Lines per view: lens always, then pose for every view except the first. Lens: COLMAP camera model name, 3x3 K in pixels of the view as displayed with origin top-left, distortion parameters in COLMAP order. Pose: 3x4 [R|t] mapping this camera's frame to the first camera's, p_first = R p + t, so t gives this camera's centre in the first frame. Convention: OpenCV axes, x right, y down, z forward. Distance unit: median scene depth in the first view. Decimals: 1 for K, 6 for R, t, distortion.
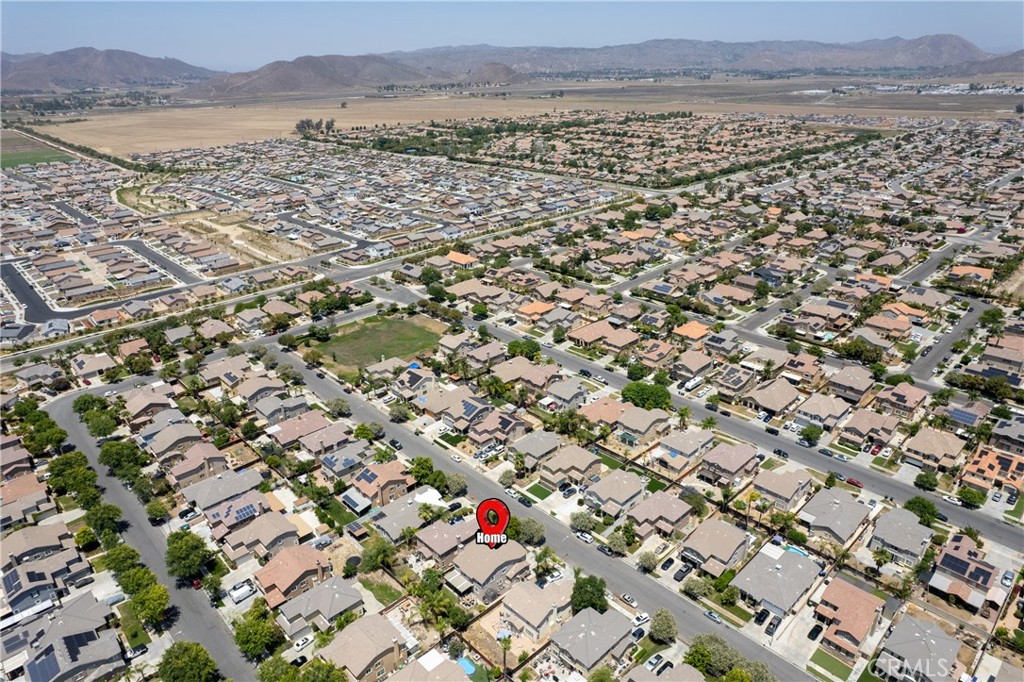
lens RADIAL K [[648.6, 0, 512.0], [0, 648.6, 341.0], [0, 0, 1]] dist [-0.080974, 0.067843]
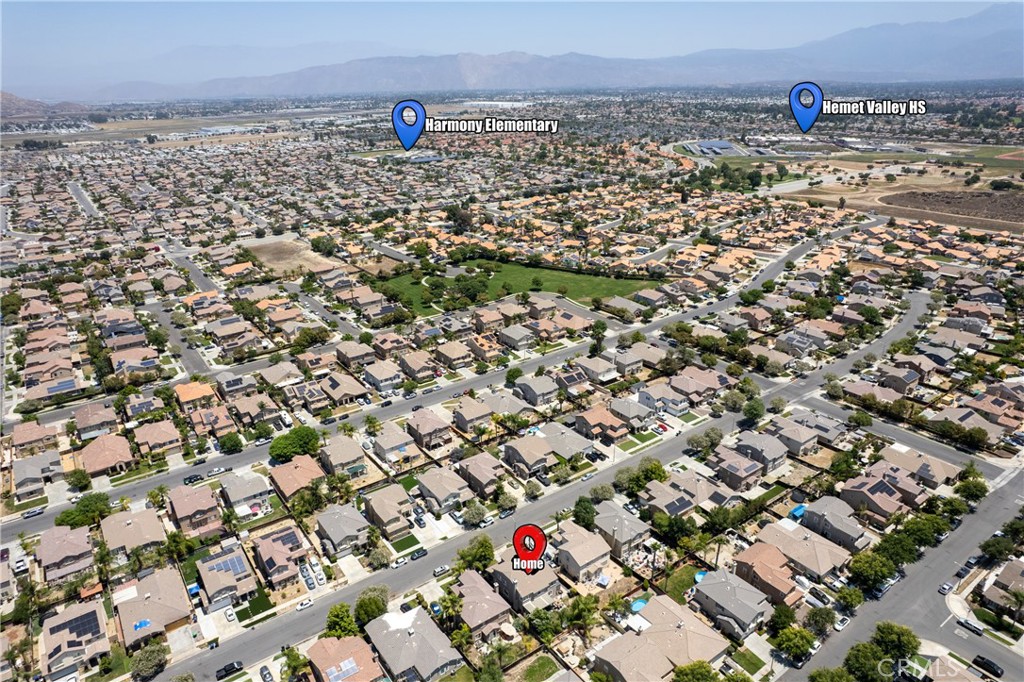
lens RADIAL K [[648.6, 0, 512.0], [0, 648.6, 341.0], [0, 0, 1]] dist [-0.080974, 0.067843]
pose [[0.142339, -0.355887, 0.923626, -0.473691], [0.409893, 0.870550, 0.272268, -0.144364], [-0.900959, 0.339833, 0.269789, 0.354271]]
